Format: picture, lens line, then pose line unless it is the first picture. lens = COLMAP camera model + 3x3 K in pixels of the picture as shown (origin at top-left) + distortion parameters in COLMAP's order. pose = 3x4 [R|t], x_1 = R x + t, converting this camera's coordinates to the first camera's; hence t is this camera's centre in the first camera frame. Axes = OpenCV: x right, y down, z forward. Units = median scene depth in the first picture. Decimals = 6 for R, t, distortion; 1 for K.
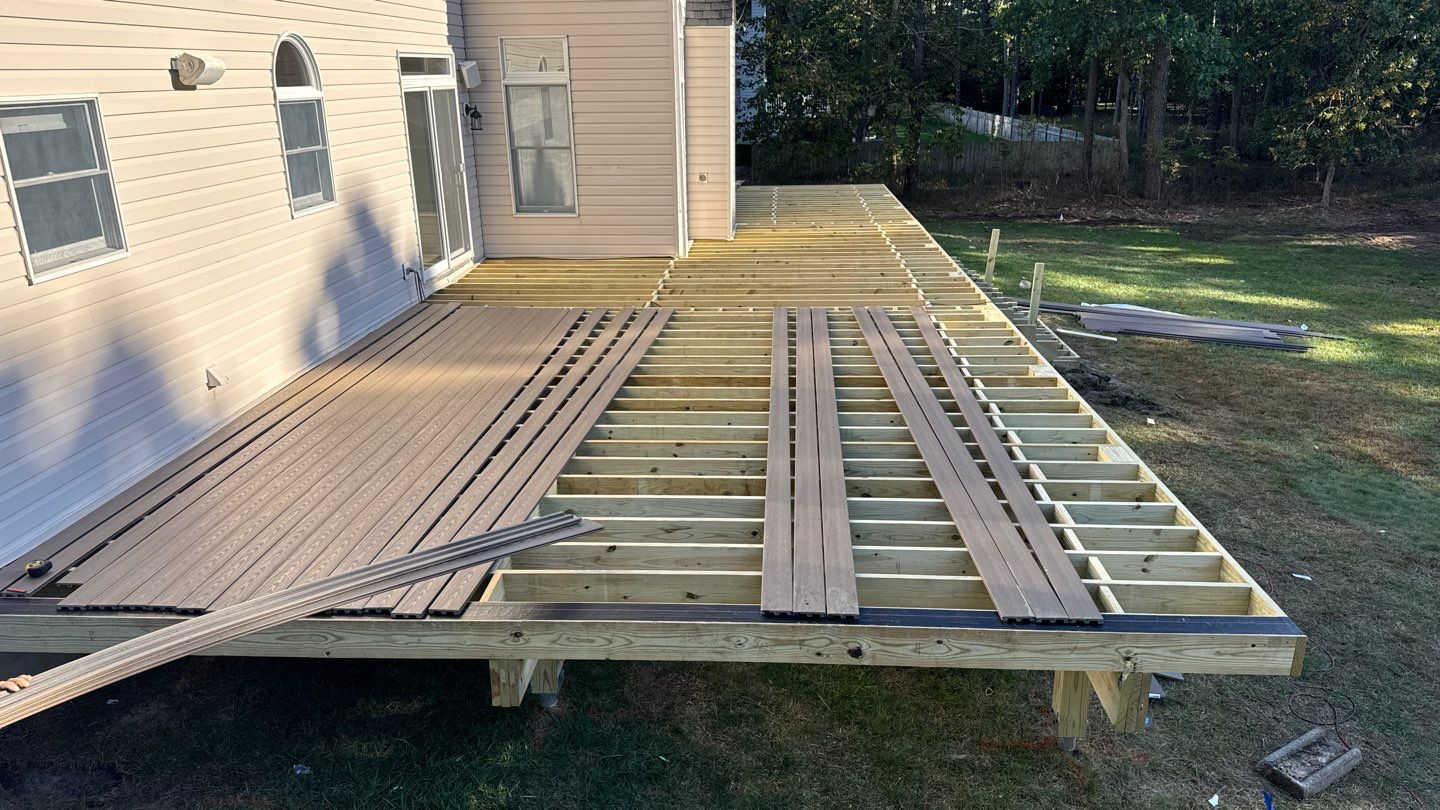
lens RADIAL K [[1020.3, 0, 720.0], [0, 1020.3, 405.0], [0, 0, 1]] dist [0.045263, -0.000698]
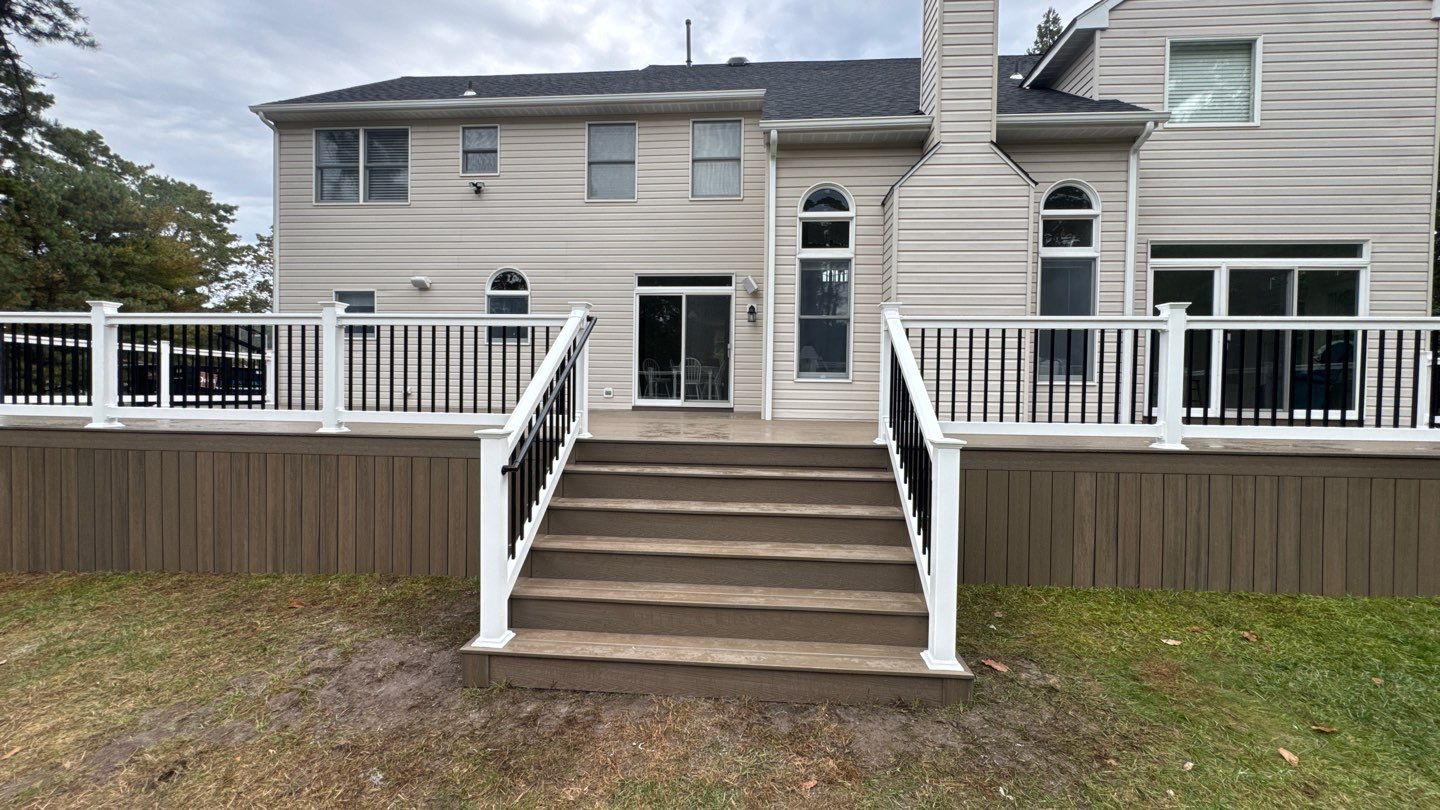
lens RADIAL K [[571.8, 0, 720.0], [0, 571.8, 405.0], [0, 0, 1]] dist [-0.002066, 0.000057]
pose [[-0.023567, 0.032297, -0.999200, 1.197359], [-0.325765, 0.944678, 0.038218, -0.380104], [0.945157, 0.326405, -0.011742, 2.174130]]
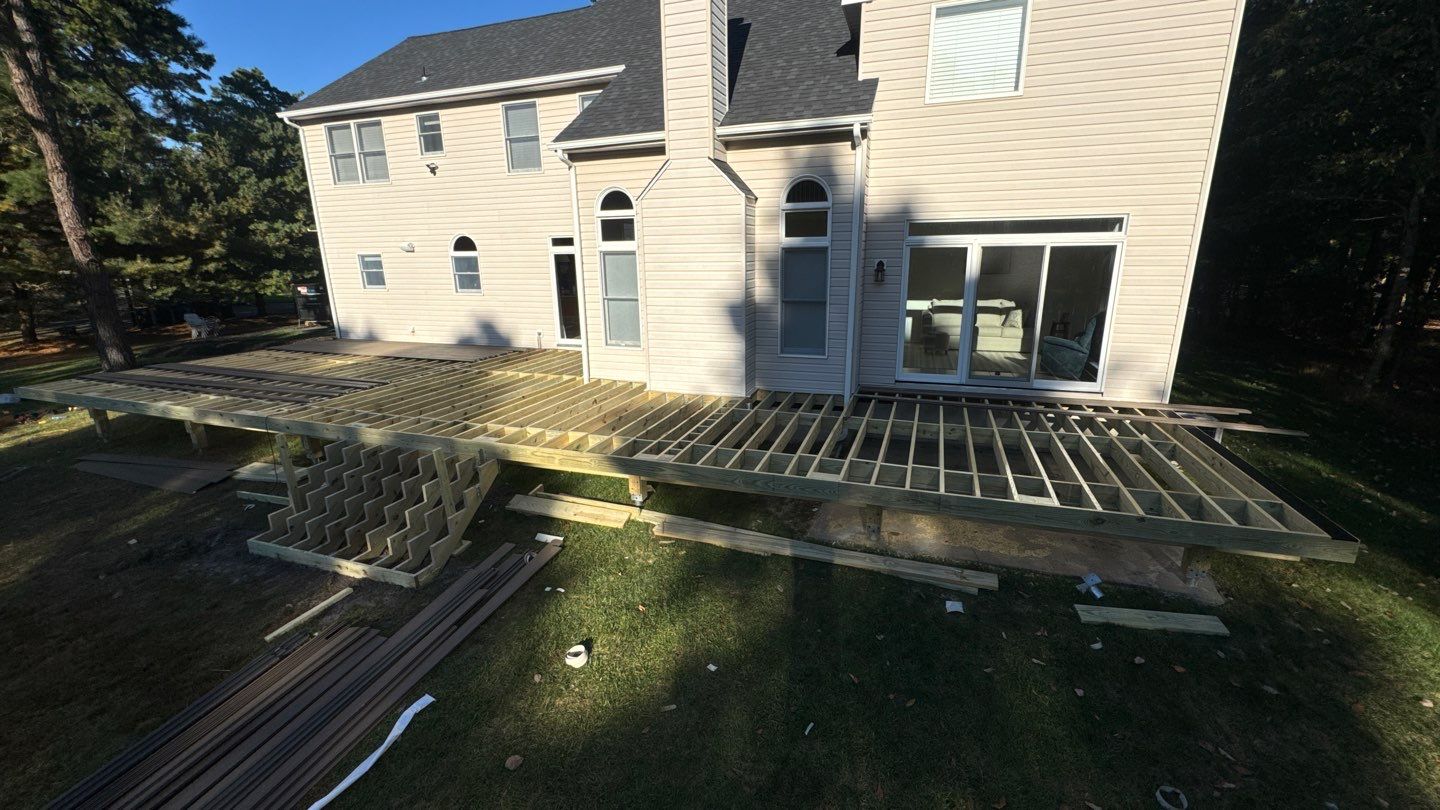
lens RADIAL K [[580.3, 0, 716.8], [0, 580.3, 412.2], [0, 0, 1]] dist [-0.004395, -0.000211]
pose [[-0.283810, 0.266403, -0.921130, 1.422896], [-0.285442, 0.893608, 0.346391, -0.948259], [0.915410, 0.361239, -0.177573, 2.967048]]
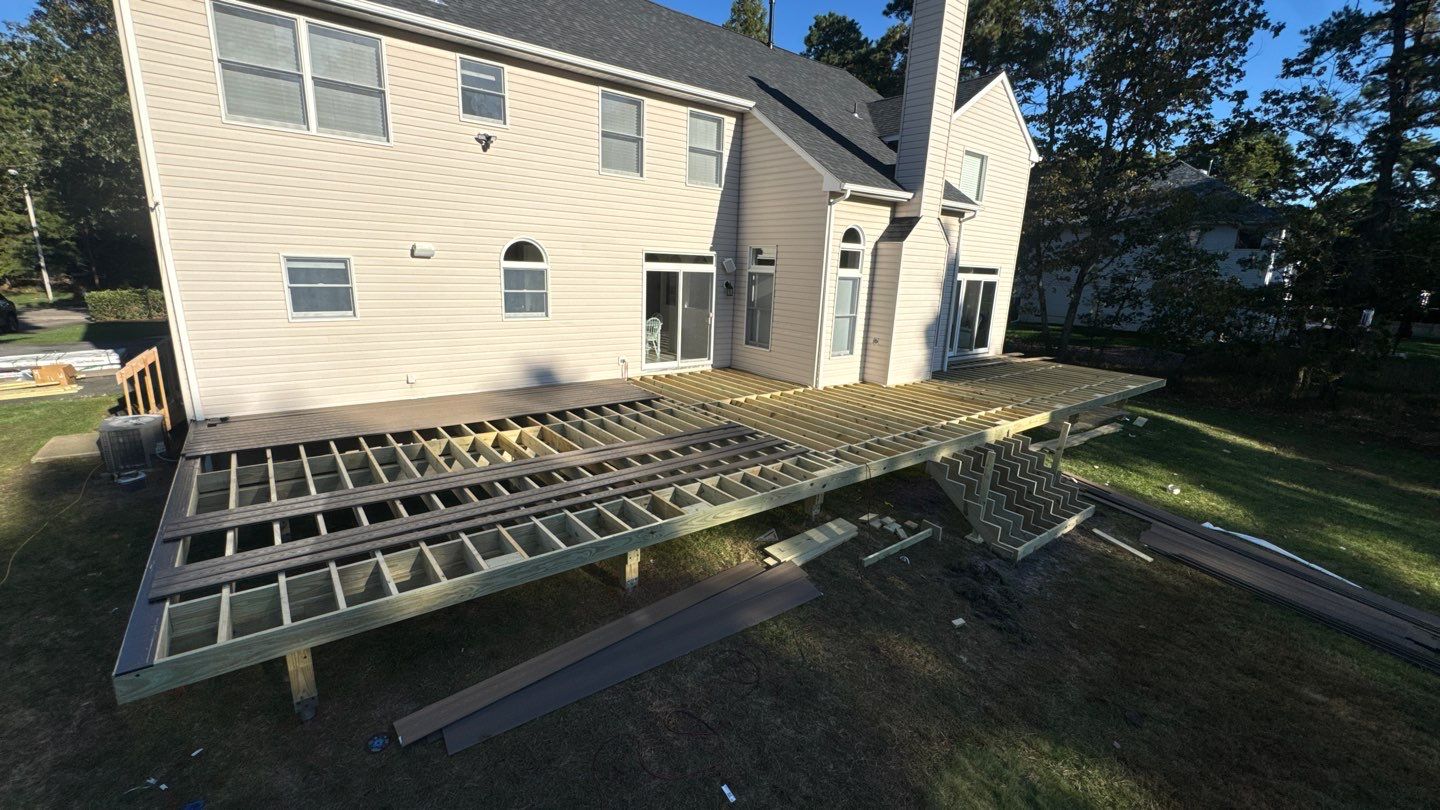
lens RADIAL K [[576.5, 0, 720.0], [0, 576.5, 405.0], [0, 0, 1]] dist [-0.005018, -0.000795]
pose [[0.657526, 0.214767, -0.722173, 1.101530], [-0.279158, 0.959737, 0.031247, -0.246894], [0.699807, 0.181054, 0.691006, 0.728532]]
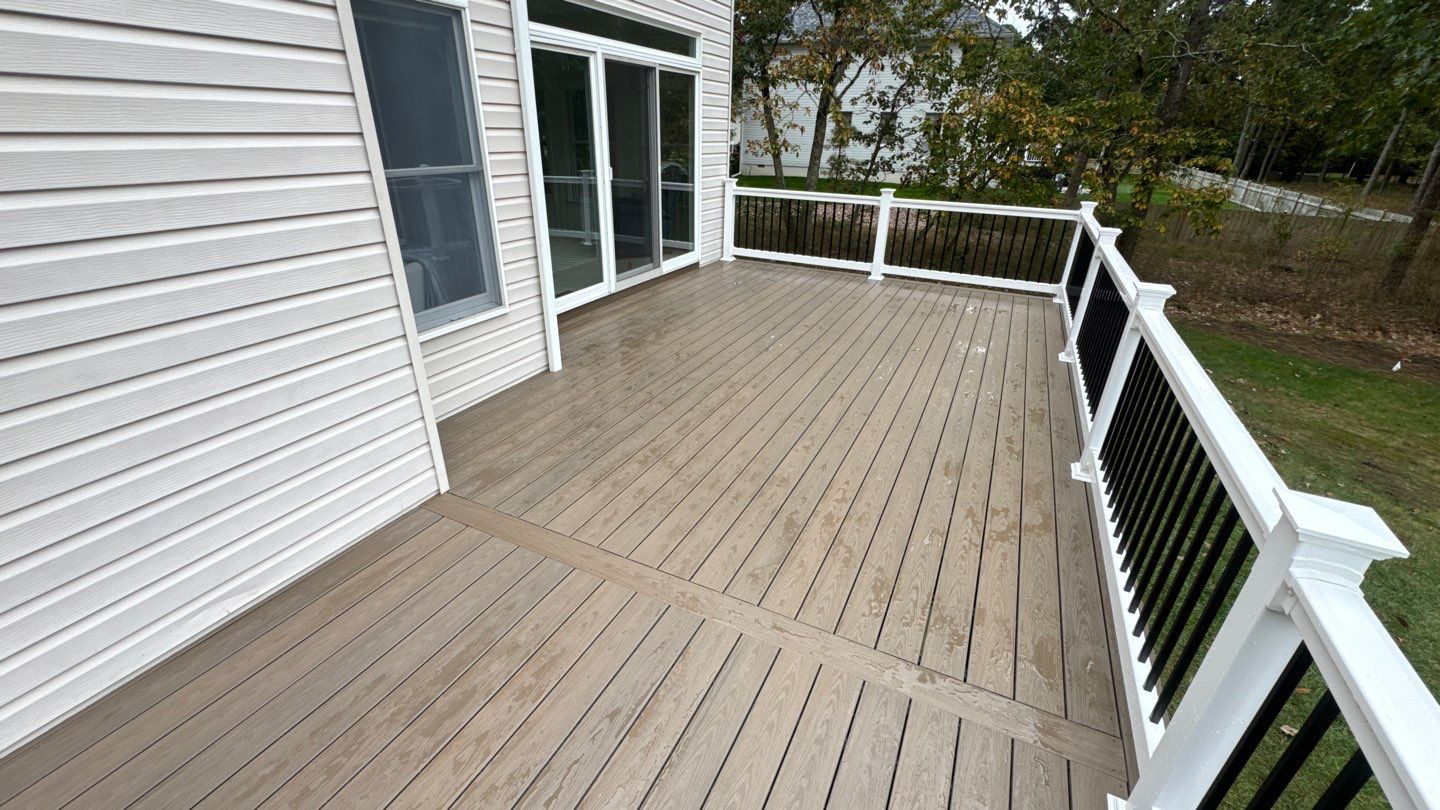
lens RADIAL K [[571.8, 0, 720.0], [0, 571.8, 405.0], [0, 0, 1]] dist [-0.002066, 0.000057]
pose [[0.917864, 0.201504, -0.341939, 0.390798], [-0.154536, 0.974988, 0.159740, -0.675554], [0.365575, -0.093778, 0.926046, 2.415175]]
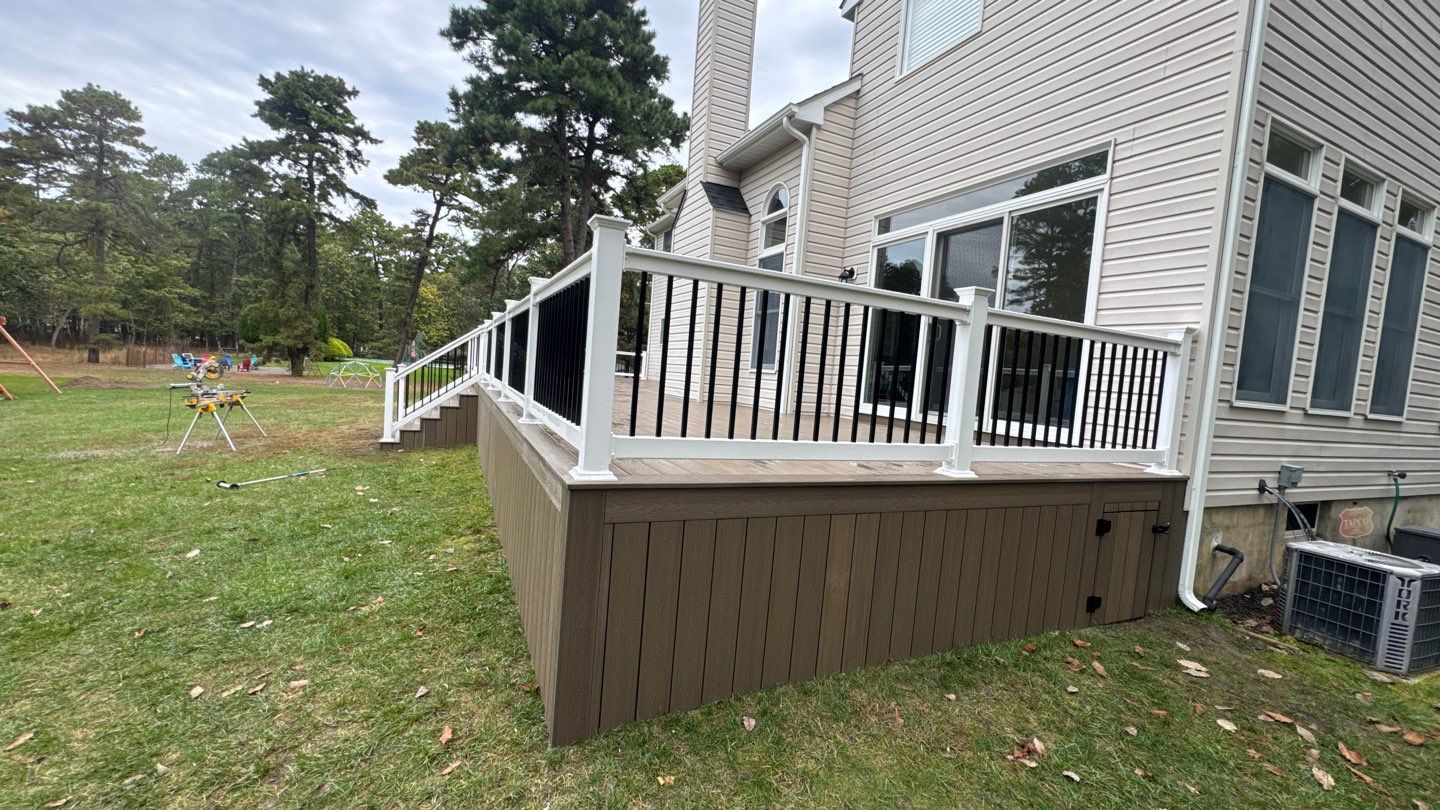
lens RADIAL K [[571.8, 0, 720.0], [0, 571.8, 405.0], [0, 0, 1]] dist [-0.002066, 0.000057]
pose [[-0.878371, -0.031270, -0.476955, 0.674930], [-0.213146, 0.918775, 0.332298, -0.977464], [0.427824, 0.393542, -0.813690, 3.944830]]
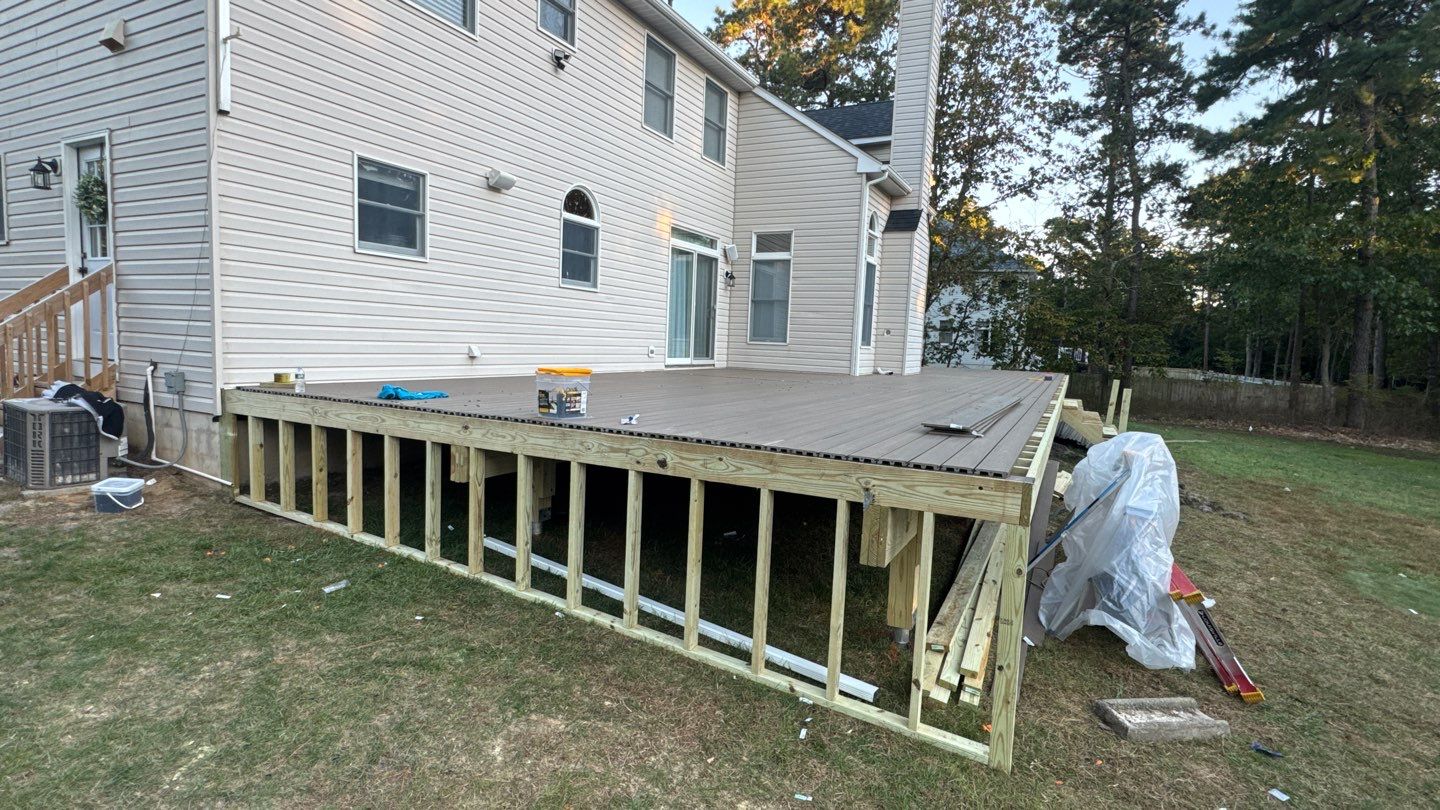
lens RADIAL K [[701.3, 0, 722.4], [0, 701.3, 404.0], [0, 0, 1]] dist [0.003200, 0.001801]
pose [[0.914860, 0.086188, -0.394466, 0.406664], [-0.175052, 0.965028, -0.195134, 0.248513], [0.363853, 0.247573, 0.897953, 0.175702]]
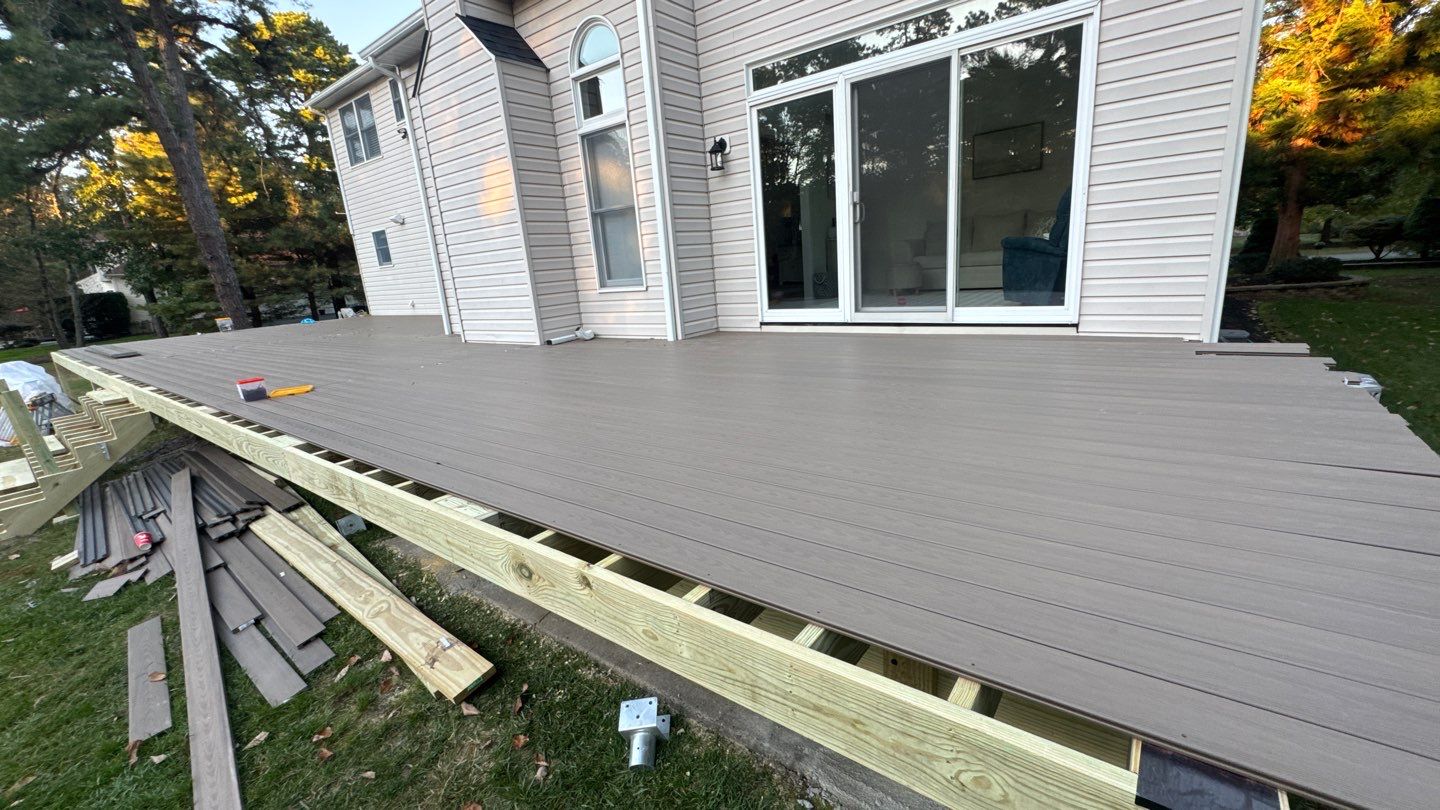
lens RADIAL K [[571.8, 0, 720.0], [0, 571.8, 405.0], [0, 0, 1]] dist [-0.002066, 0.000057]
pose [[-0.559871, 0.253646, -0.788802, 0.714992], [-0.180036, 0.892009, 0.414617, -0.898345], [0.808784, 0.374145, -0.453744, 3.546374]]
